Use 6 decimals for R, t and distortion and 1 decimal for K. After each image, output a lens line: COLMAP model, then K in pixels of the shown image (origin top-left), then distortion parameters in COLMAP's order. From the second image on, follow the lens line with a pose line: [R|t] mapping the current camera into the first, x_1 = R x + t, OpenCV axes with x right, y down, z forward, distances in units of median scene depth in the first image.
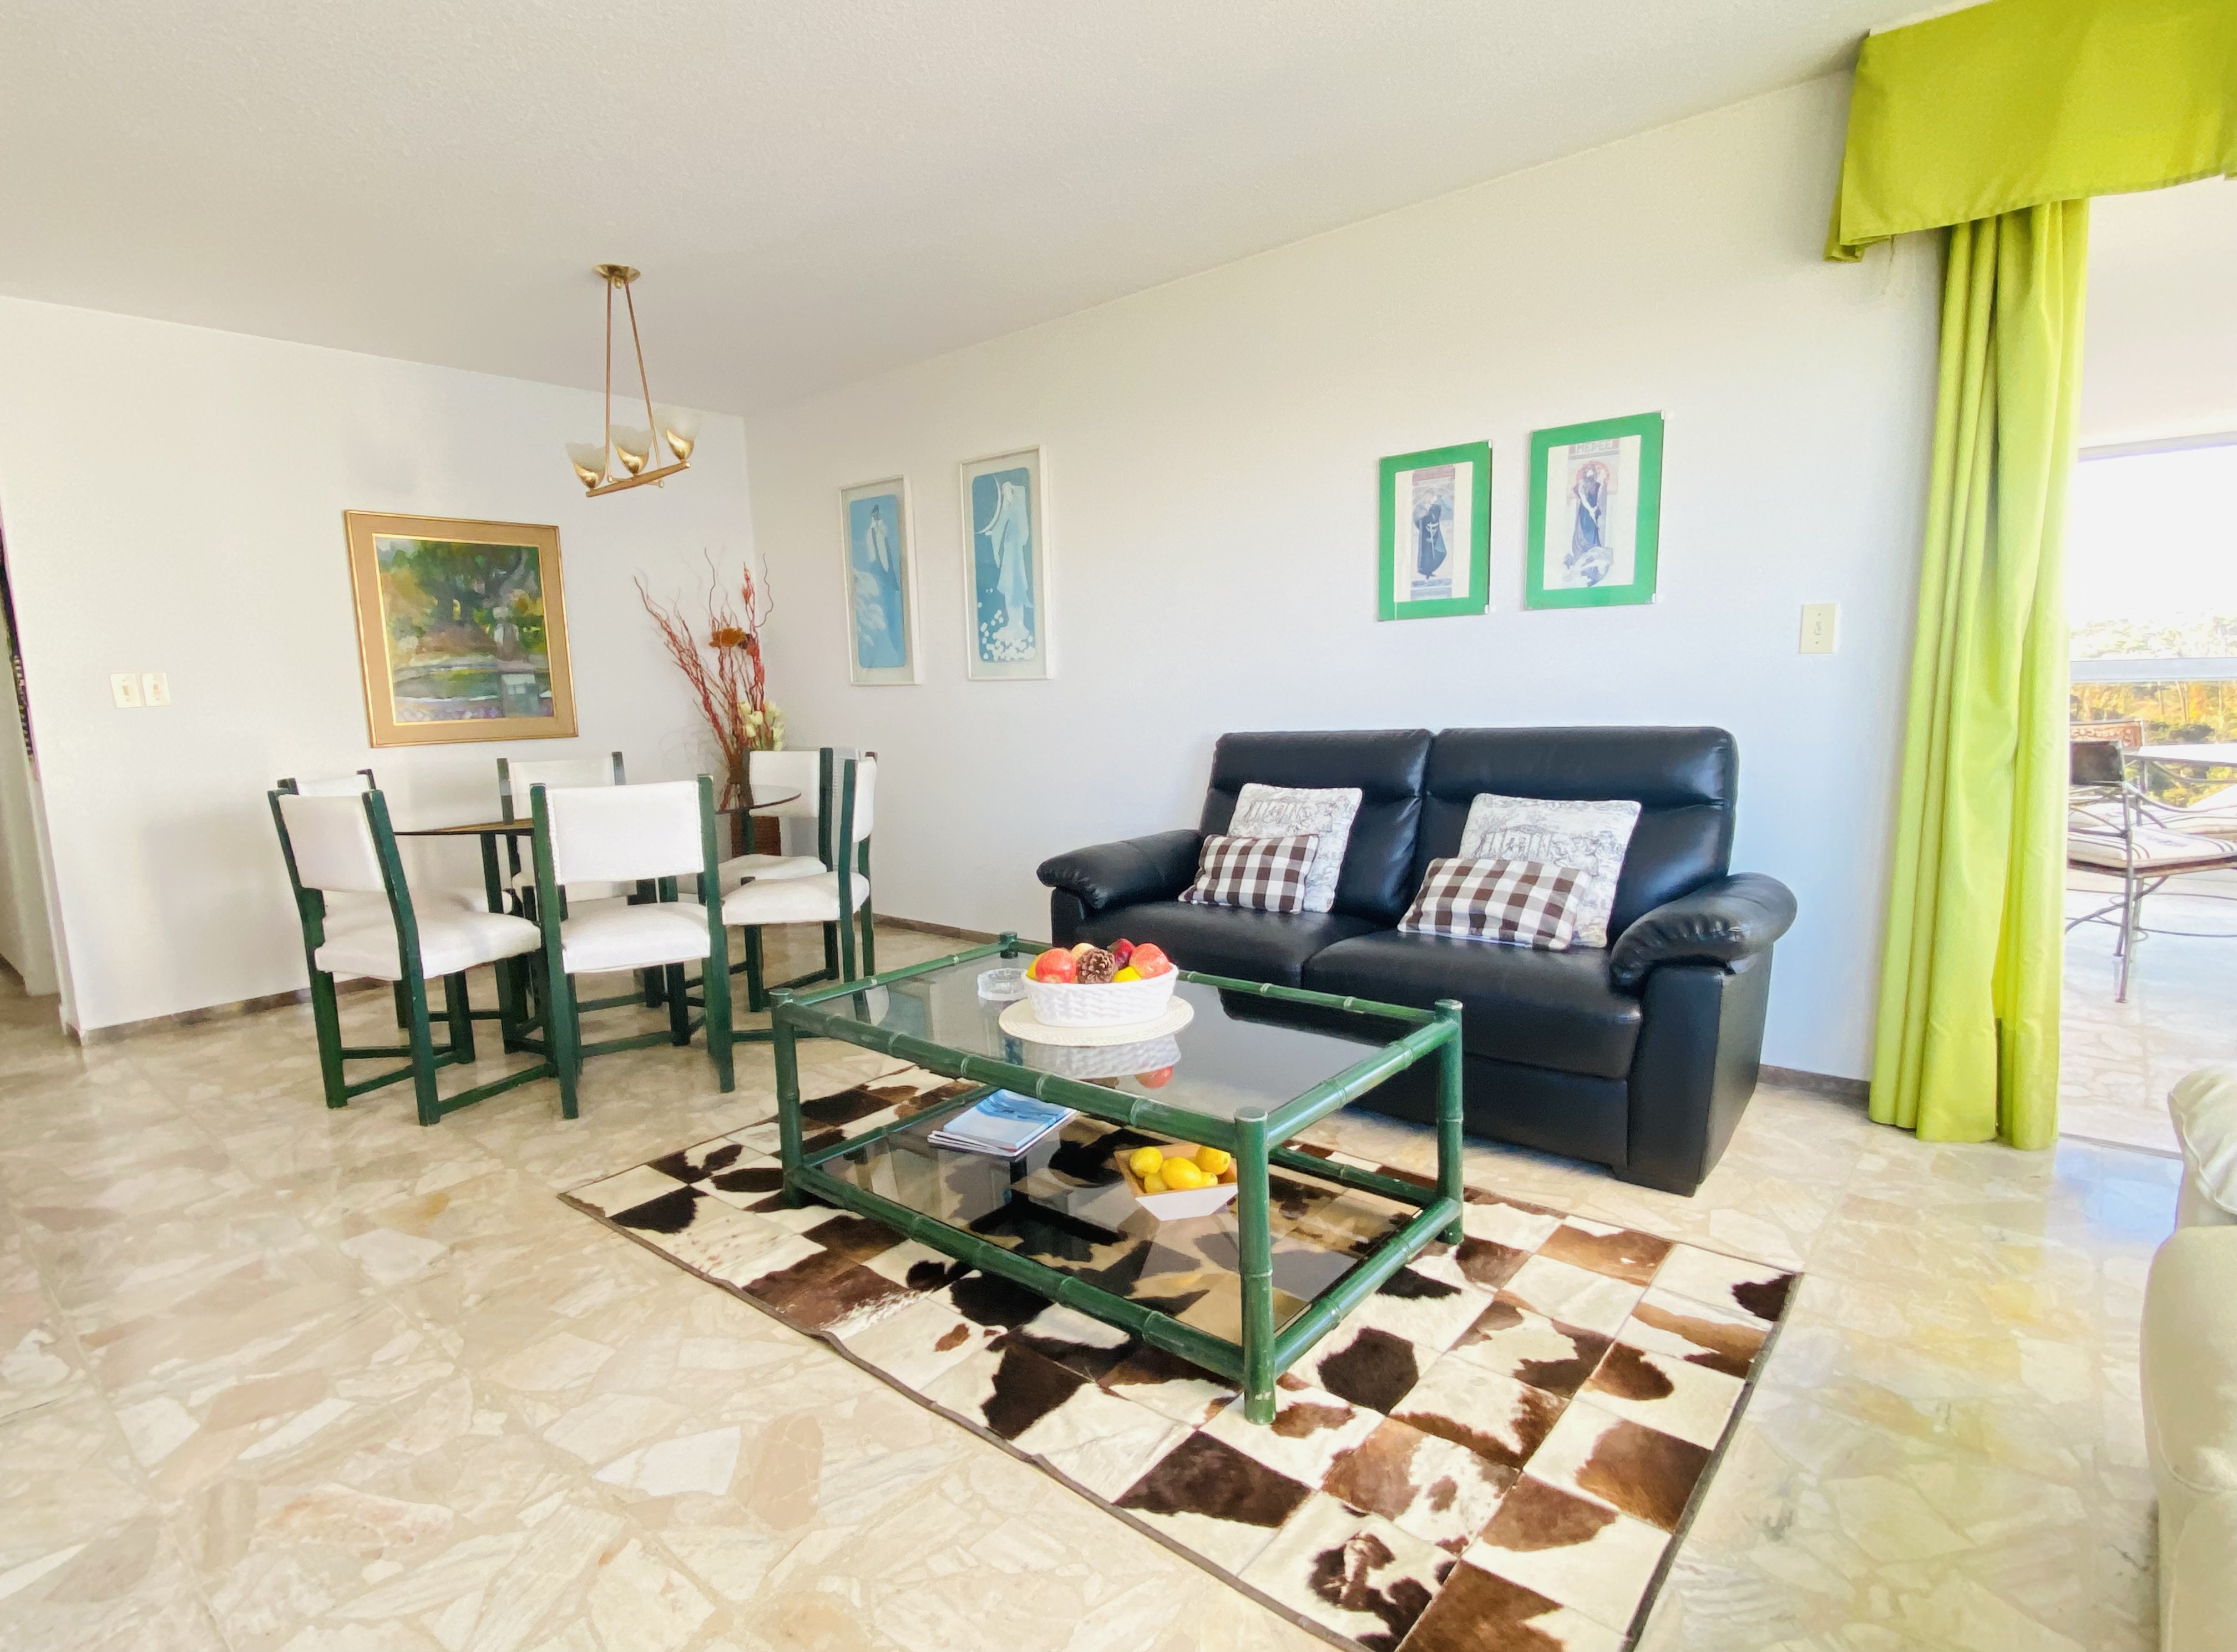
lens RADIAL K [[1134.7, 0, 1107.5], [0, 1134.7, 849.4], [0, 0, 1]] dist [0.038604, -0.032921]
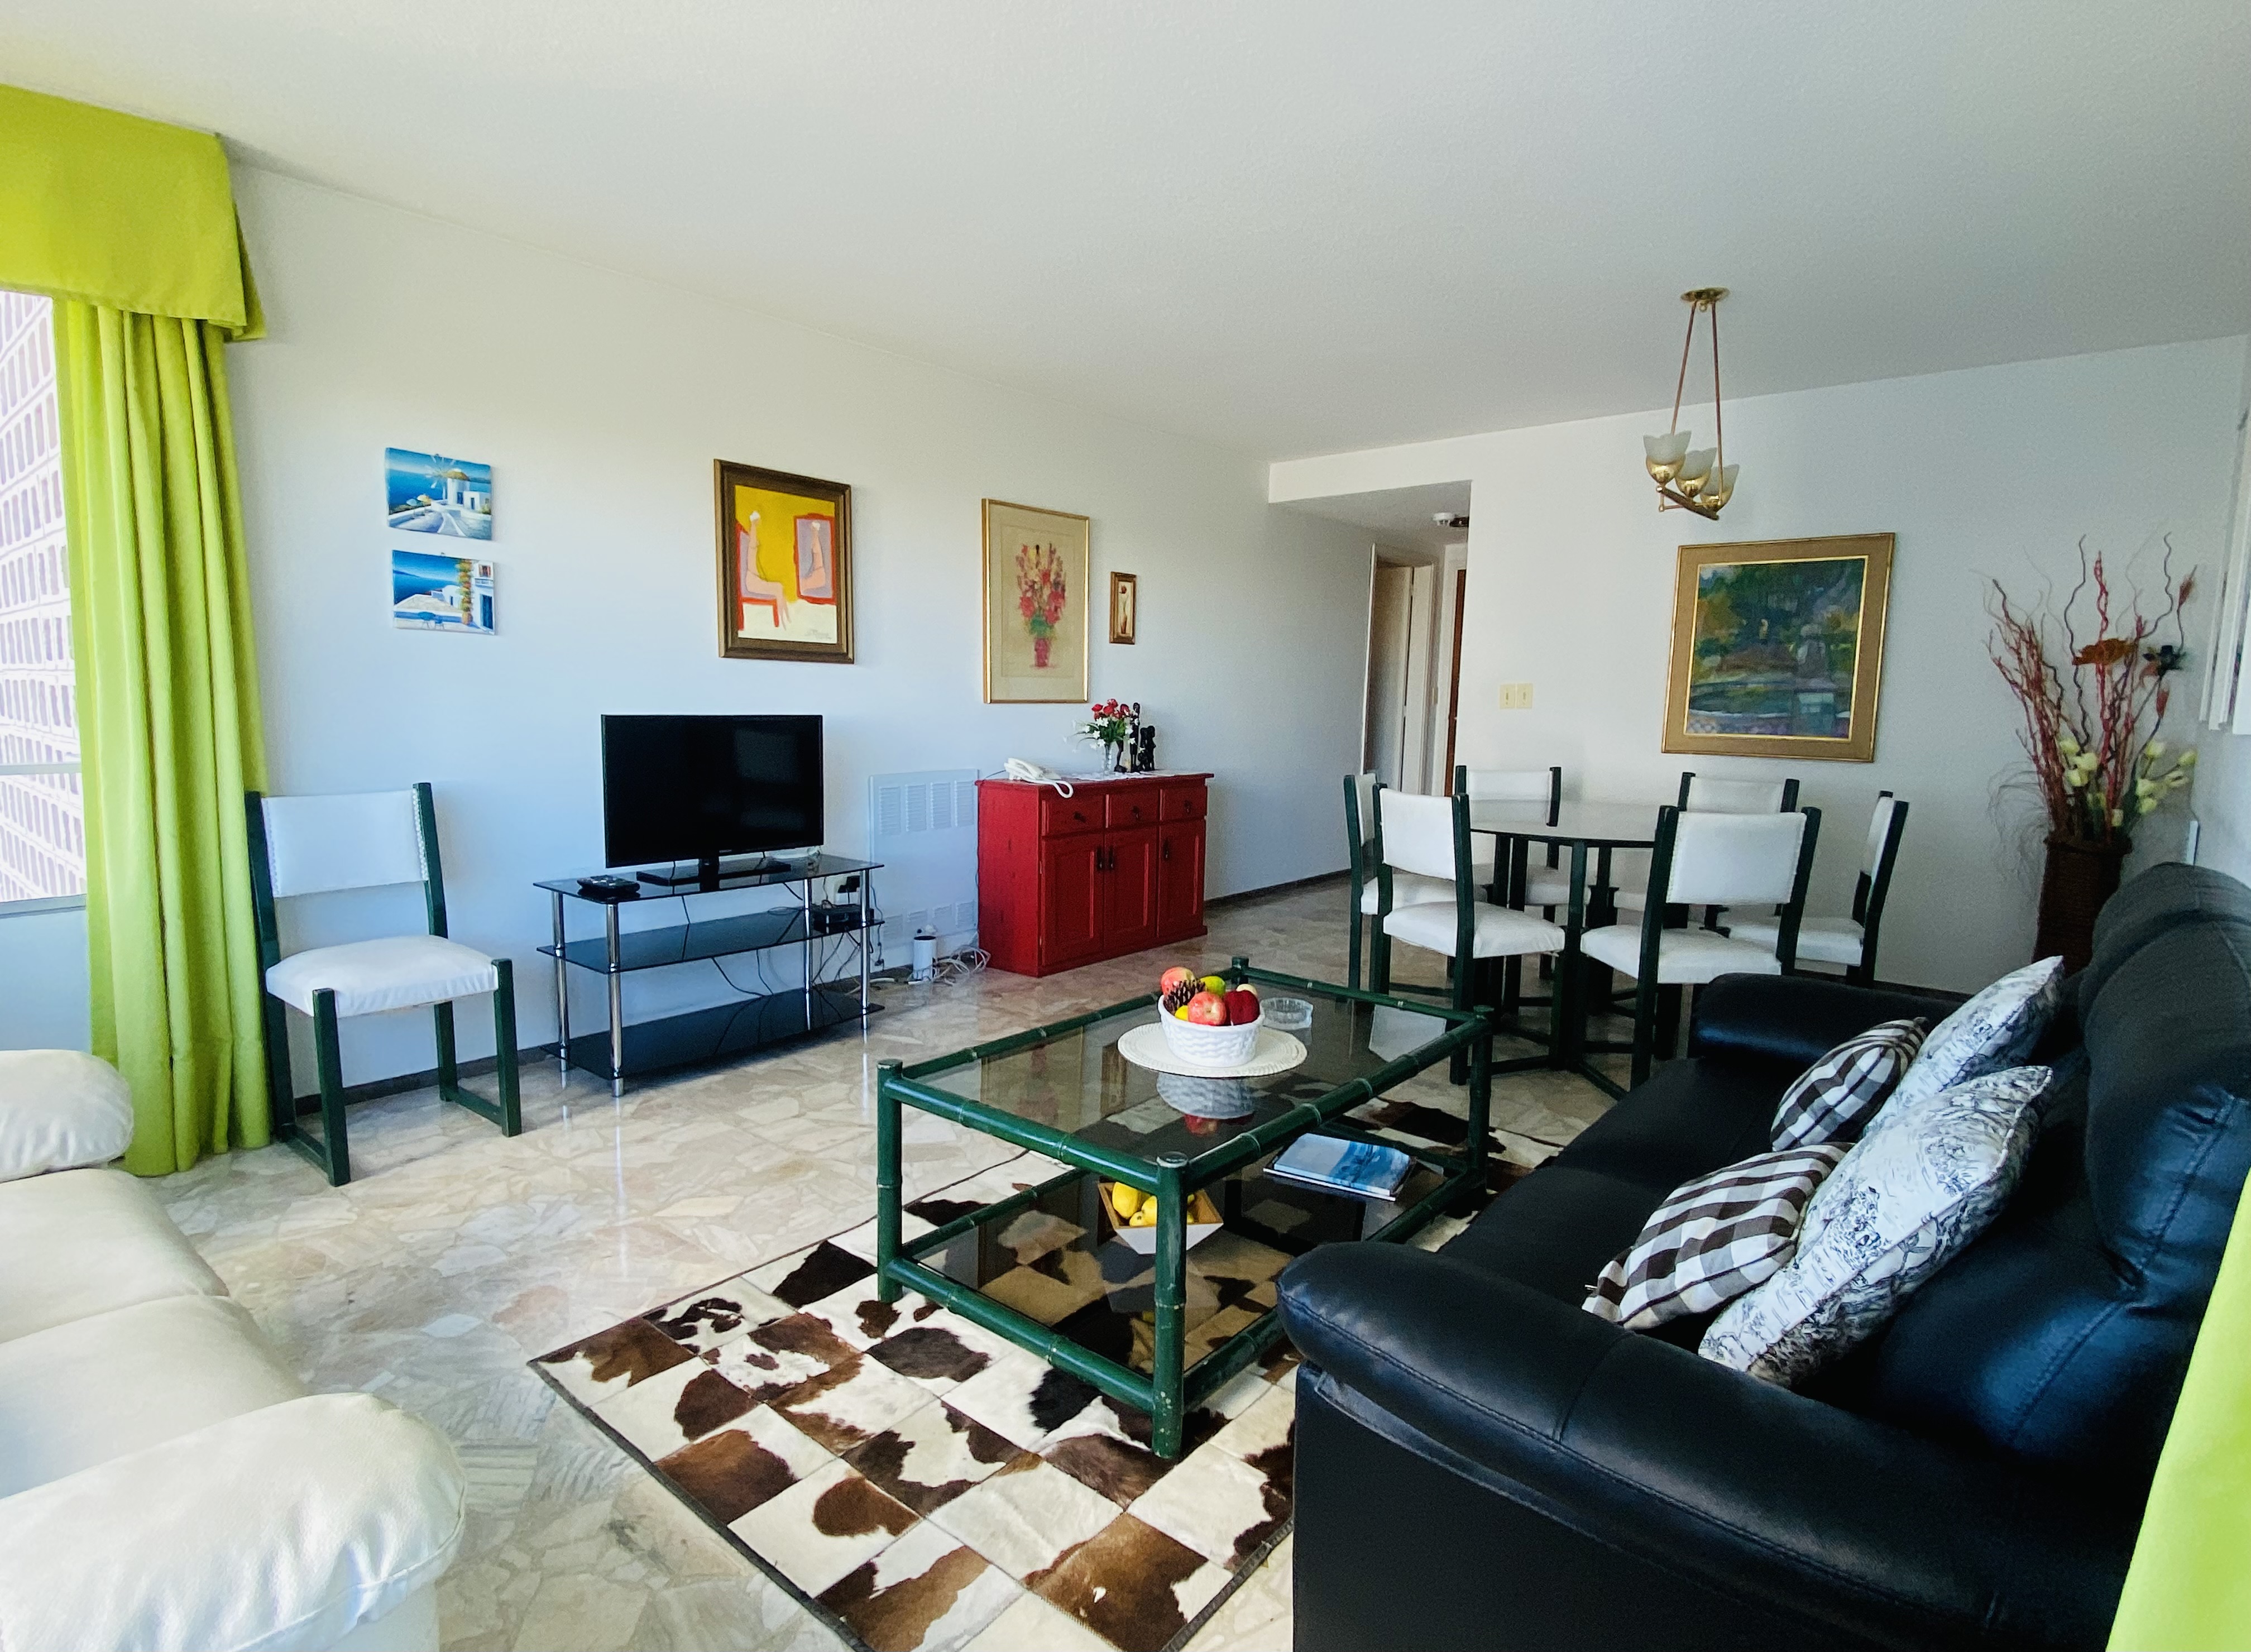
lens RADIAL K [[1141.9, 0, 1114.4], [0, 1141.9, 849.6], [0, 0, 1]] dist [0.038604, -0.032921]
pose [[0.012727, 0.175556, -0.984387, 0.578527], [-0.167409, 0.970946, 0.170994, -0.113421], [0.985805, 0.162619, 0.041747, 0.487072]]
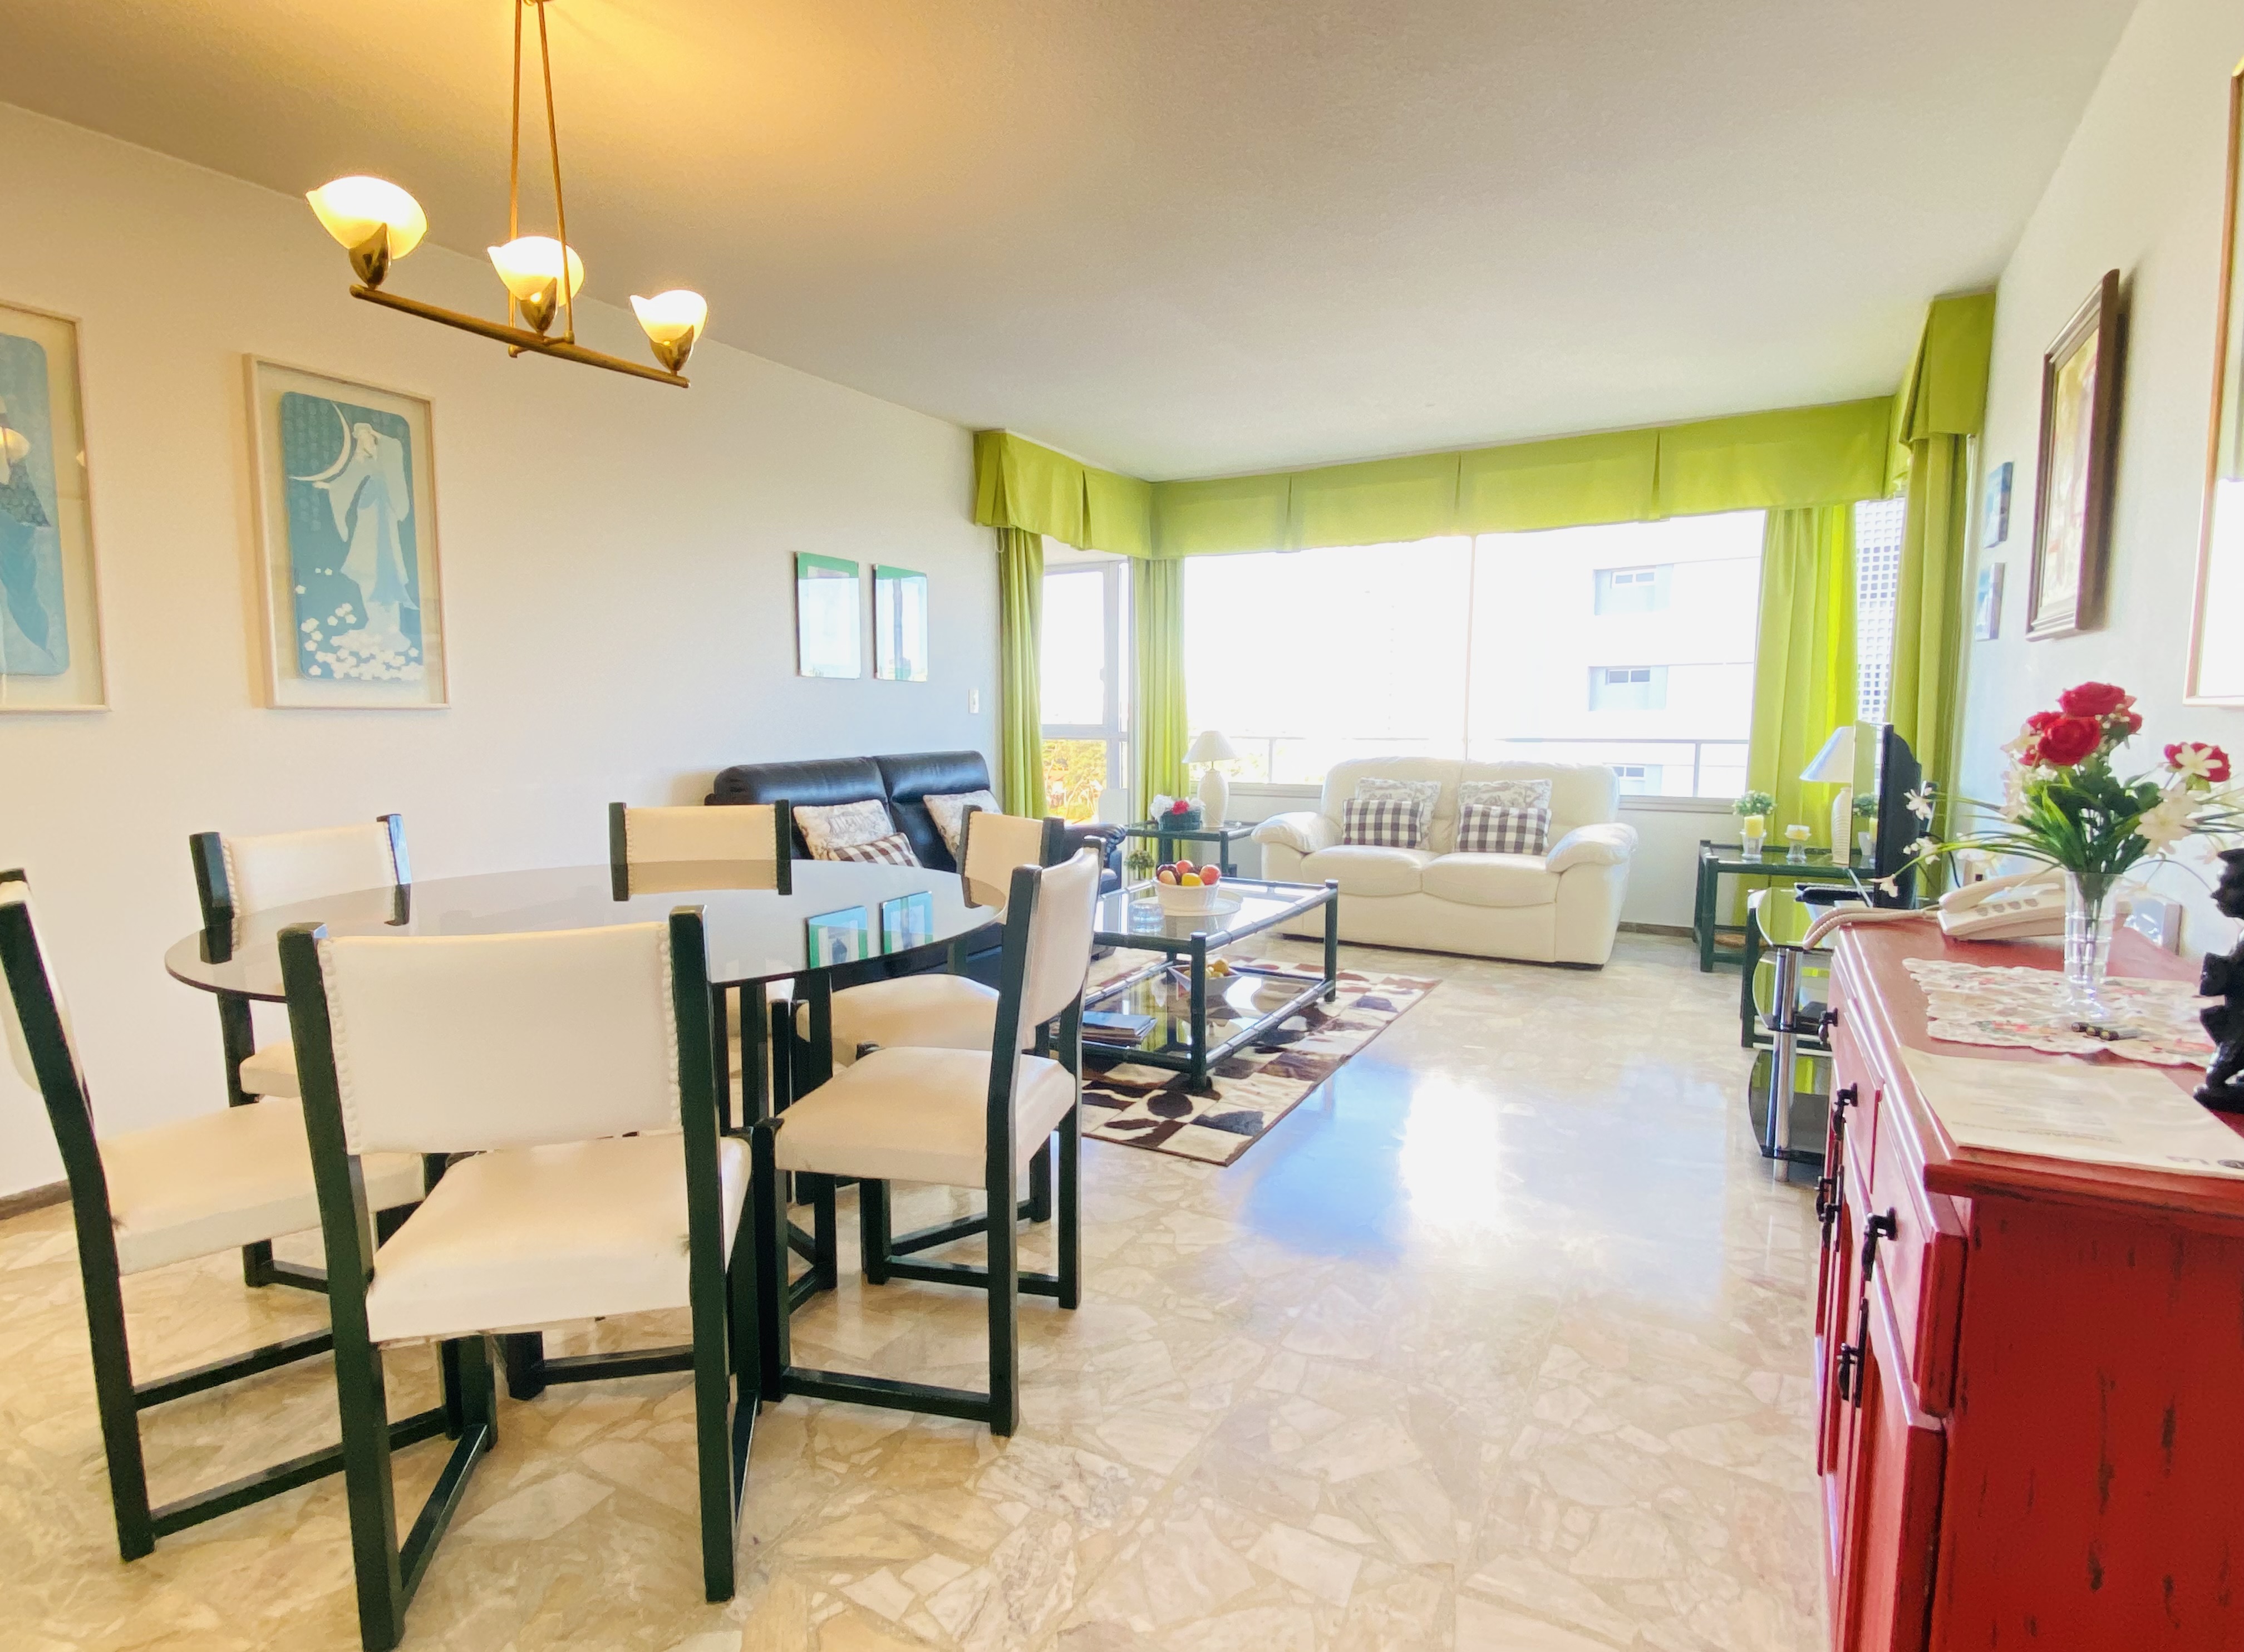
lens RADIAL K [[1138.4, 0, 1110.9], [0, 1138.4, 849.5], [0, 0, 1]] dist [0.038604, -0.032921]
pose [[-0.181178, -0.080827, 0.980123, -0.961888], [0.159565, 0.980995, 0.110395, -0.081547], [-0.970419, 0.176395, -0.164838, 0.793115]]
